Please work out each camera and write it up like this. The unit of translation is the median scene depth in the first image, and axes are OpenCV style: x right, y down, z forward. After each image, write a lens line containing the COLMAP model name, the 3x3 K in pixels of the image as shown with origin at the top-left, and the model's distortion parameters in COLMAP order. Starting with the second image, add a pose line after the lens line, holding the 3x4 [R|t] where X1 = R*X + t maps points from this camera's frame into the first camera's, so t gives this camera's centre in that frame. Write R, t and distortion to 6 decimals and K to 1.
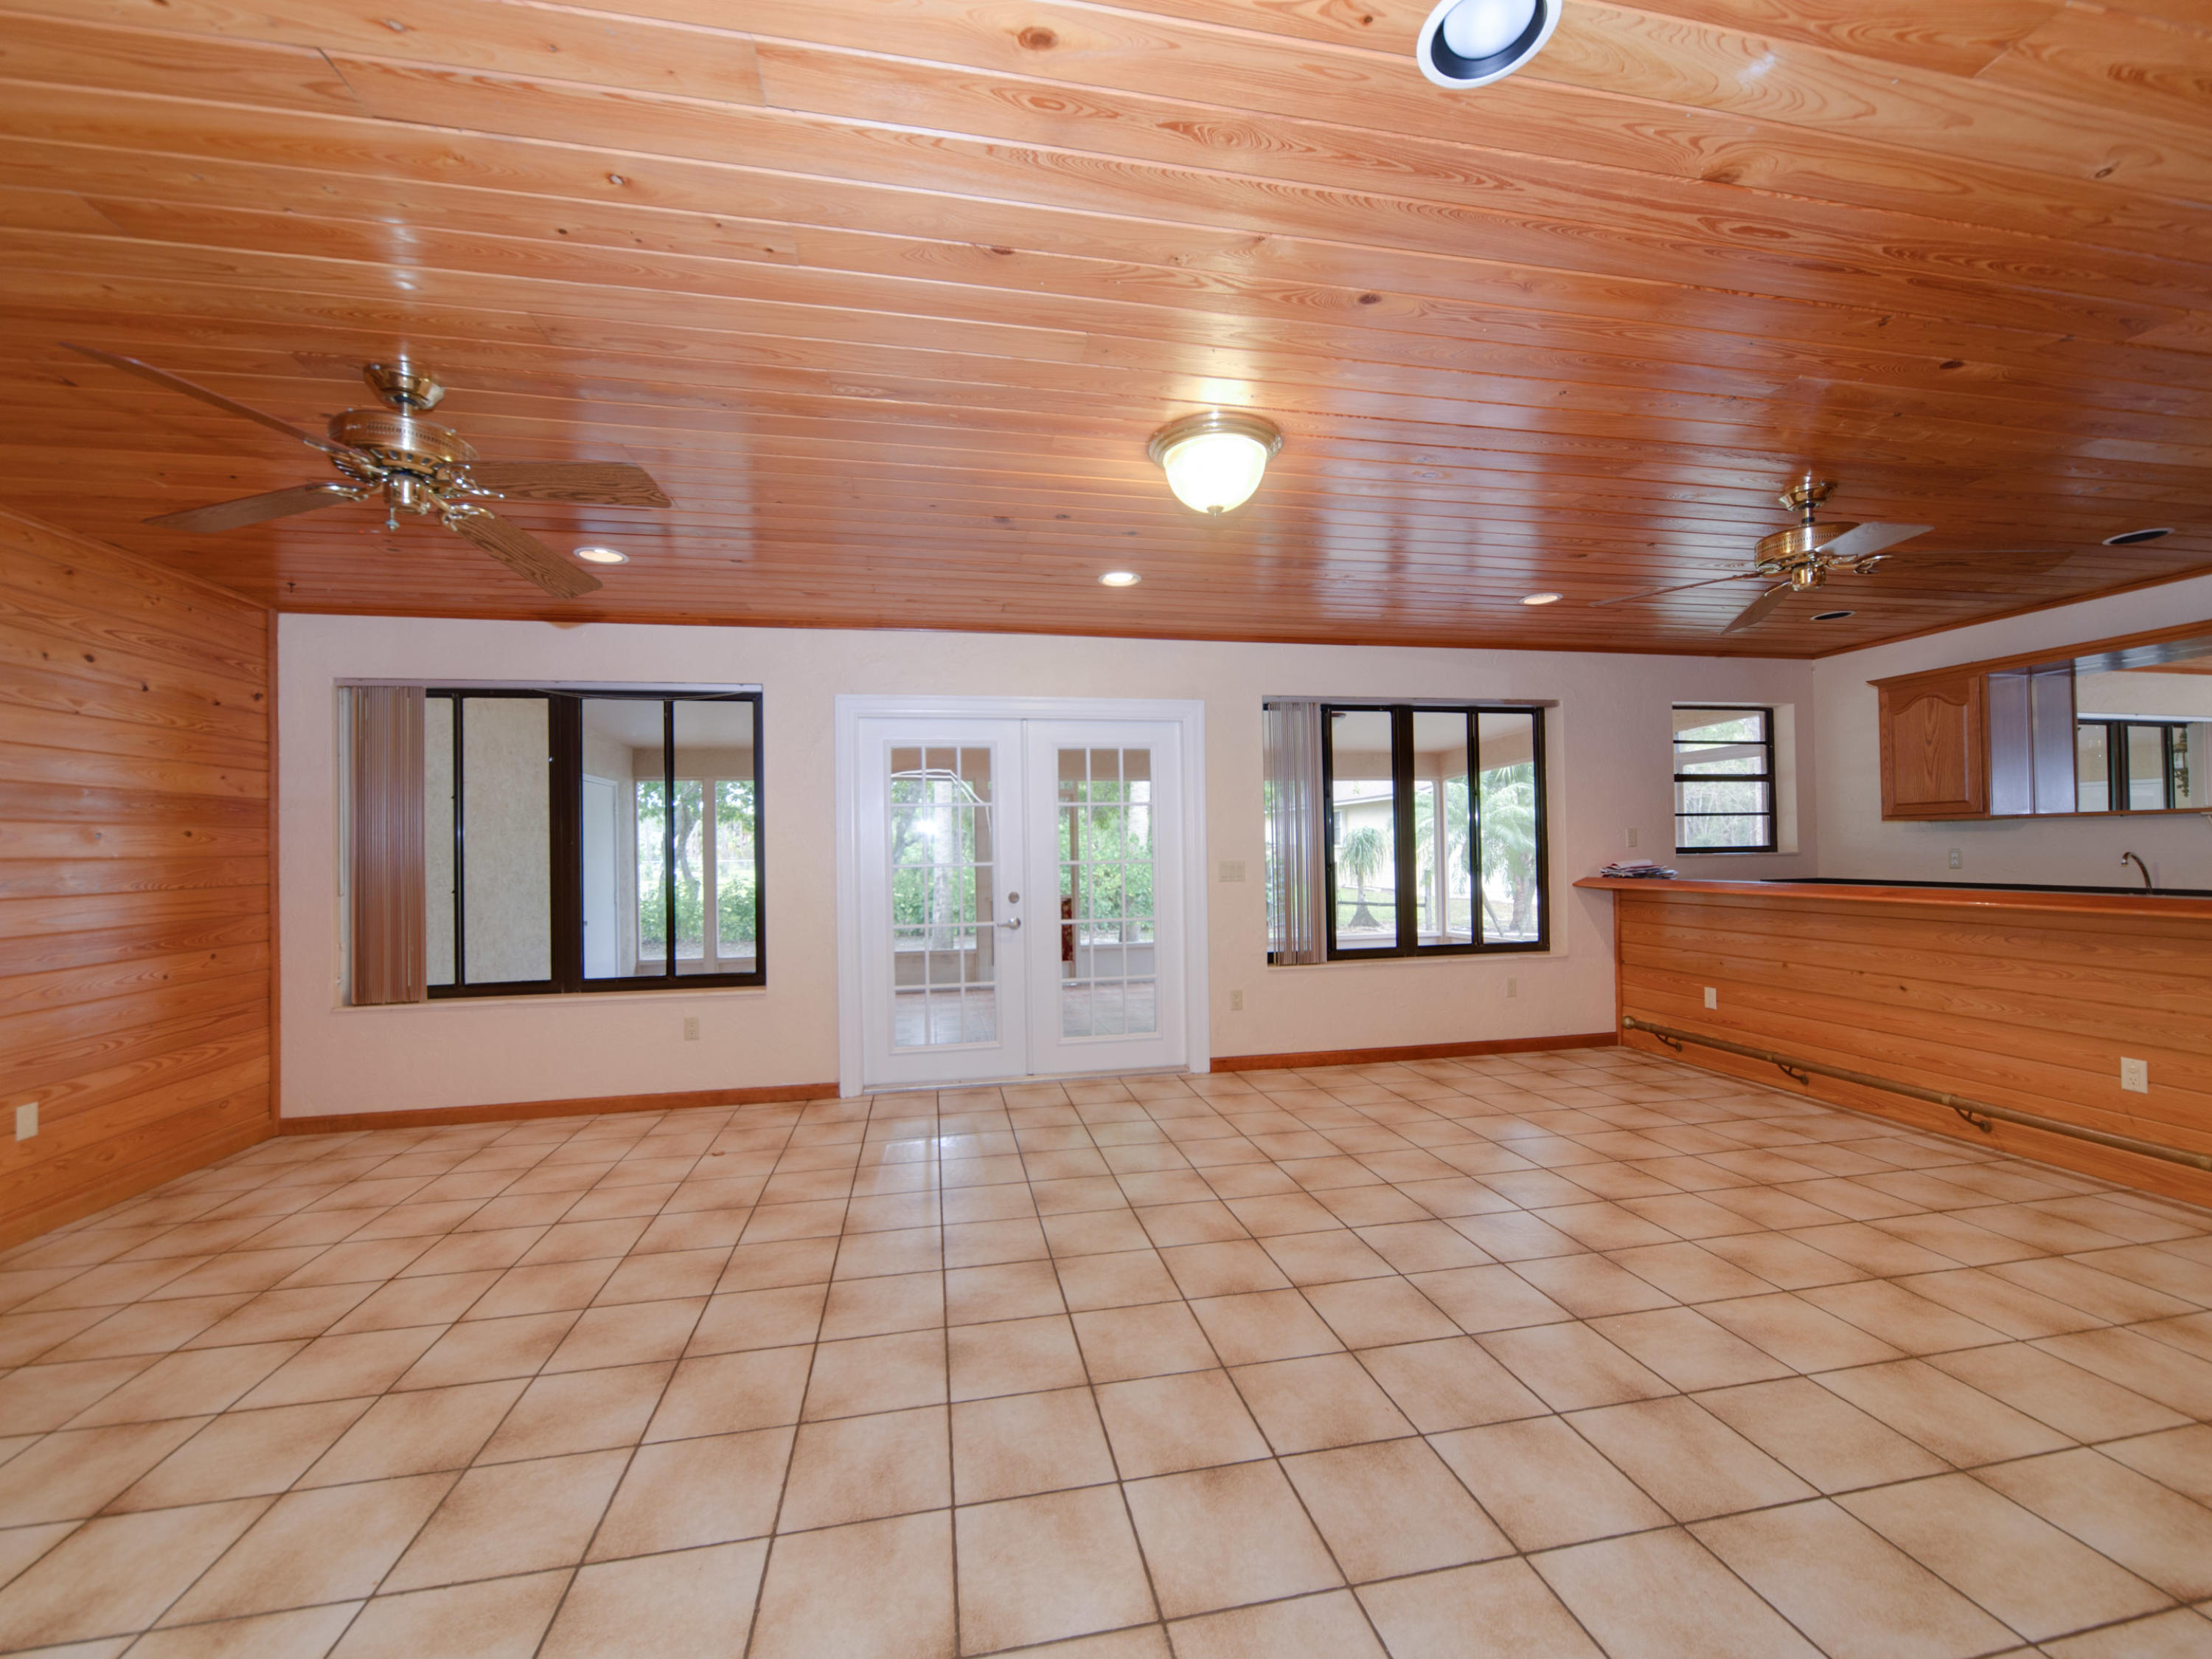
lens RADIAL K [[887.2, 0, 1106.0], [0, 887.2, 829.5], [0, 0, 1]] dist [-0.001448, -0.000155]
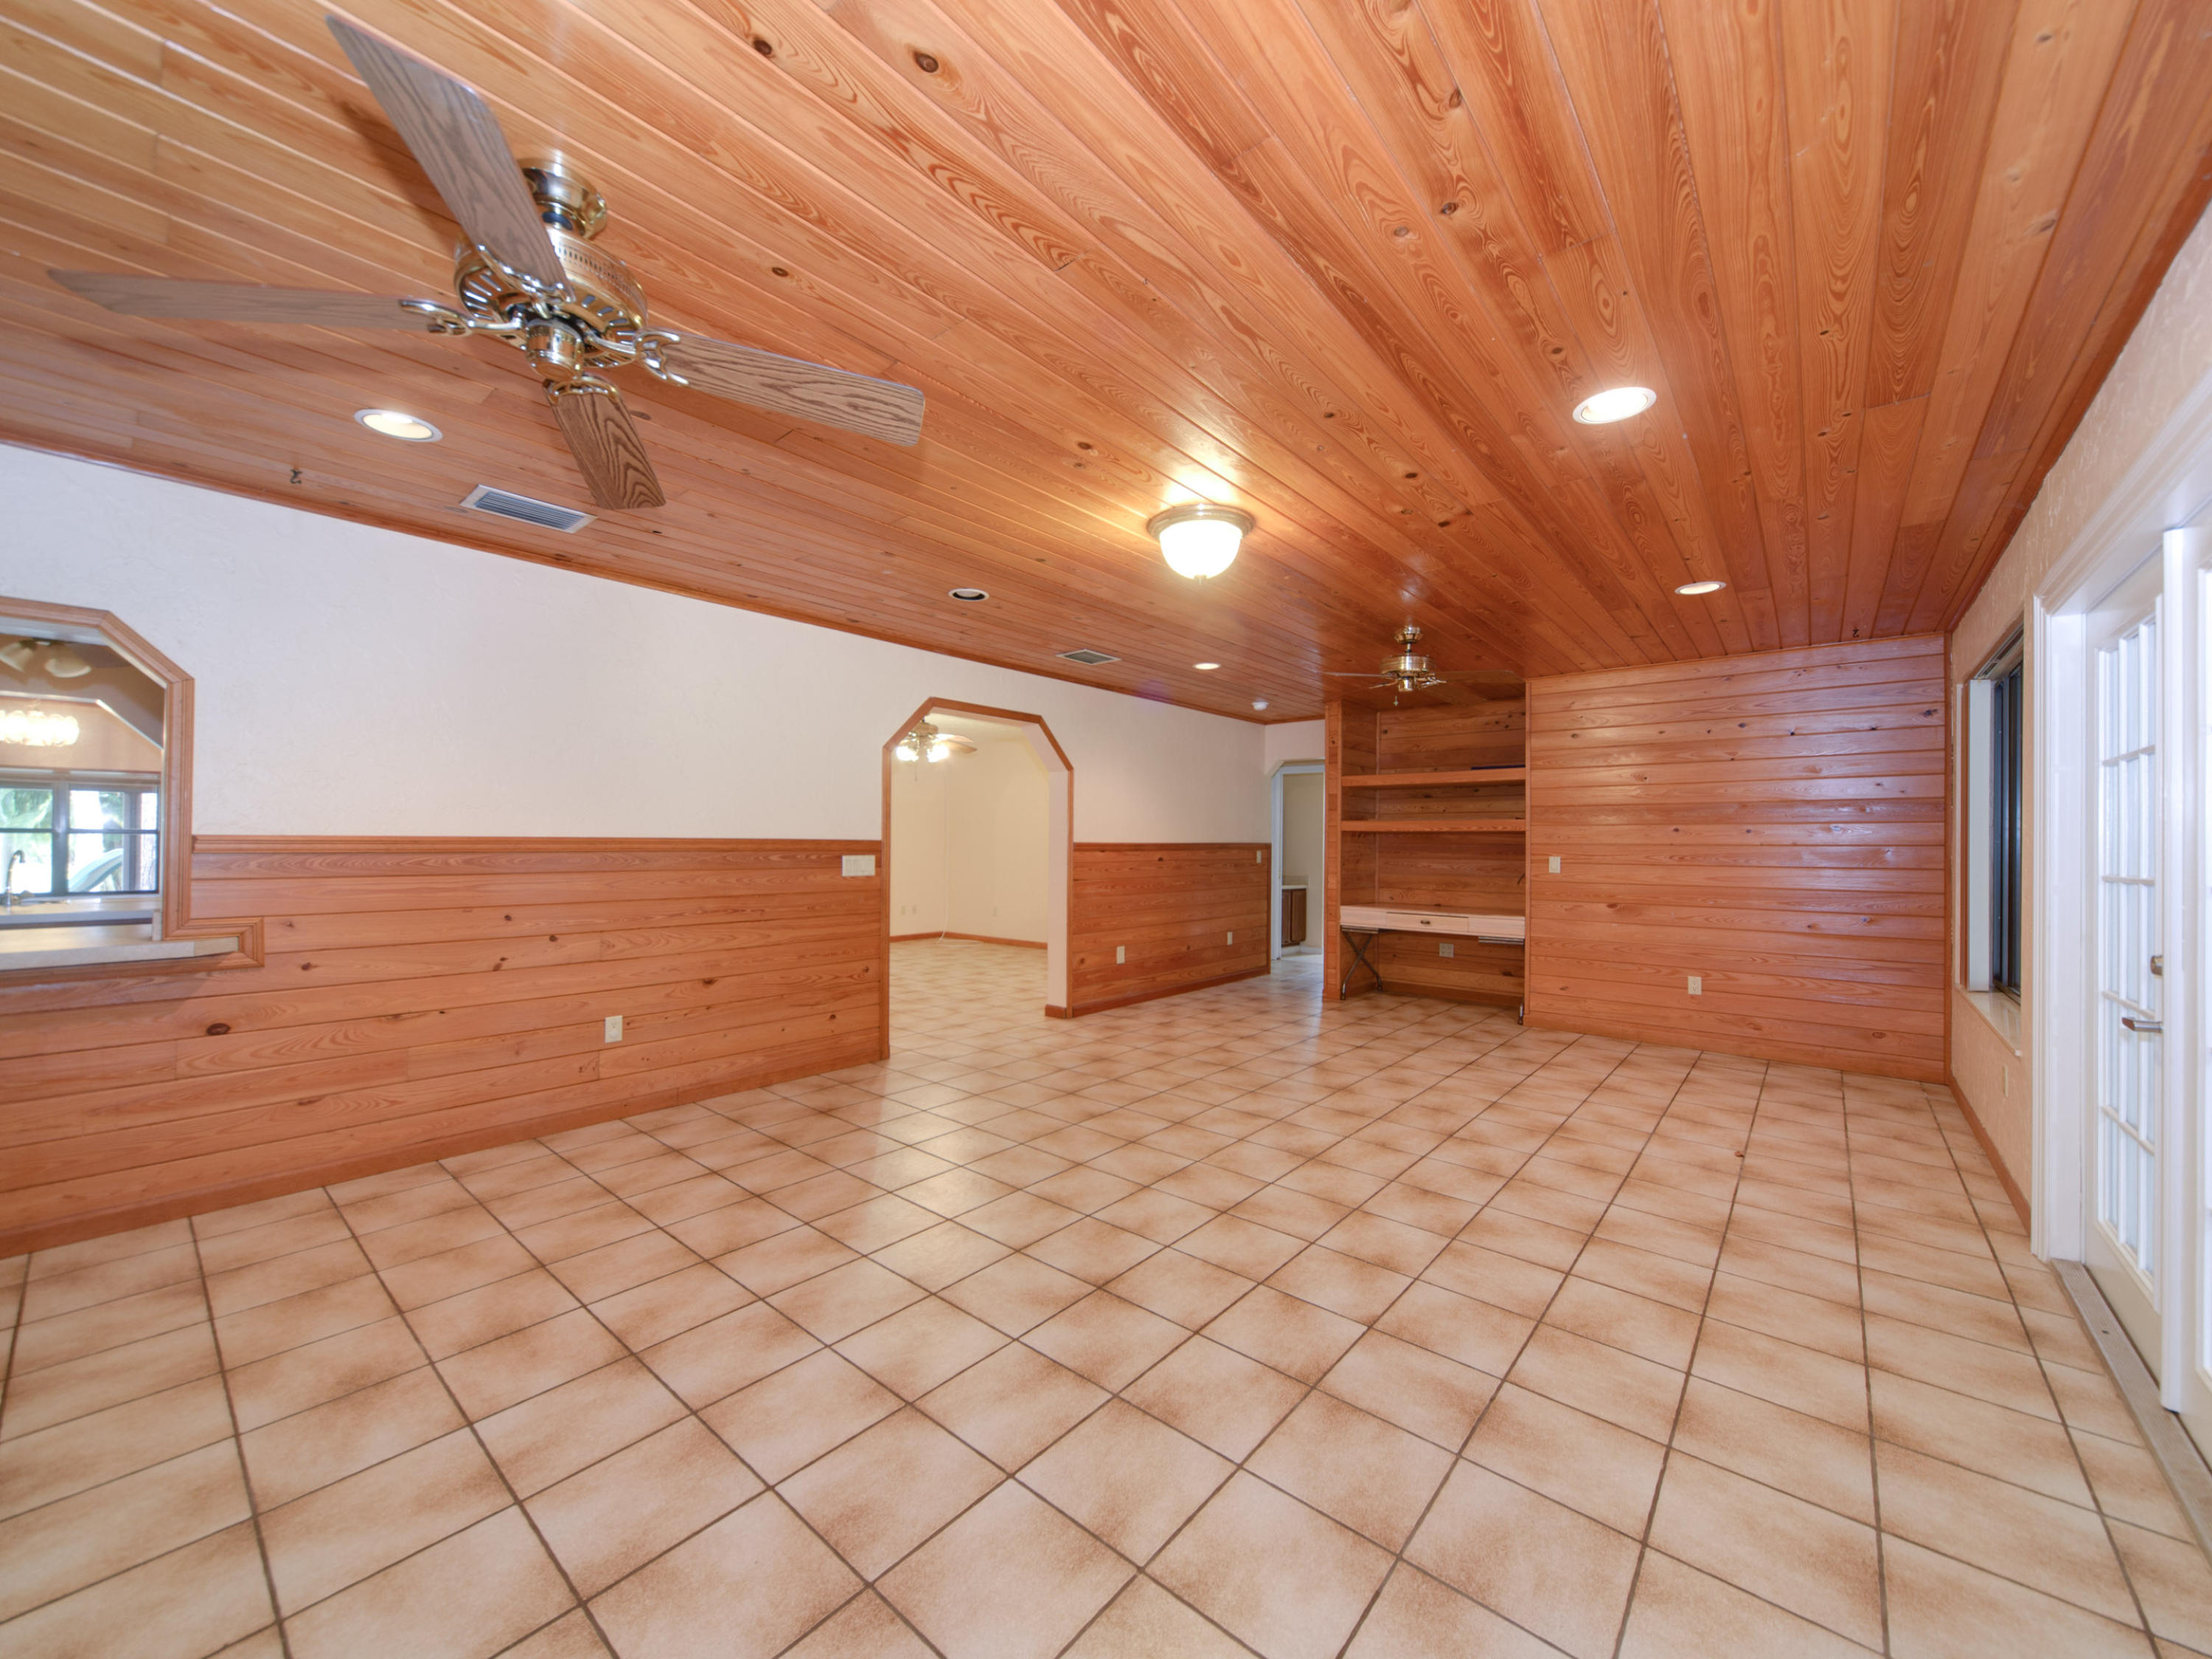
lens RADIAL K [[852.2, 0, 1106.0], [0, 852.2, 829.5], [0, 0, 1]] dist [-0.000085, -0.000053]
pose [[-0.781611, 0.000338, -0.623766, 0.870596], [0.017955, 0.999598, -0.021957, 0.018616], [0.623508, -0.028361, -0.781302, 1.638467]]
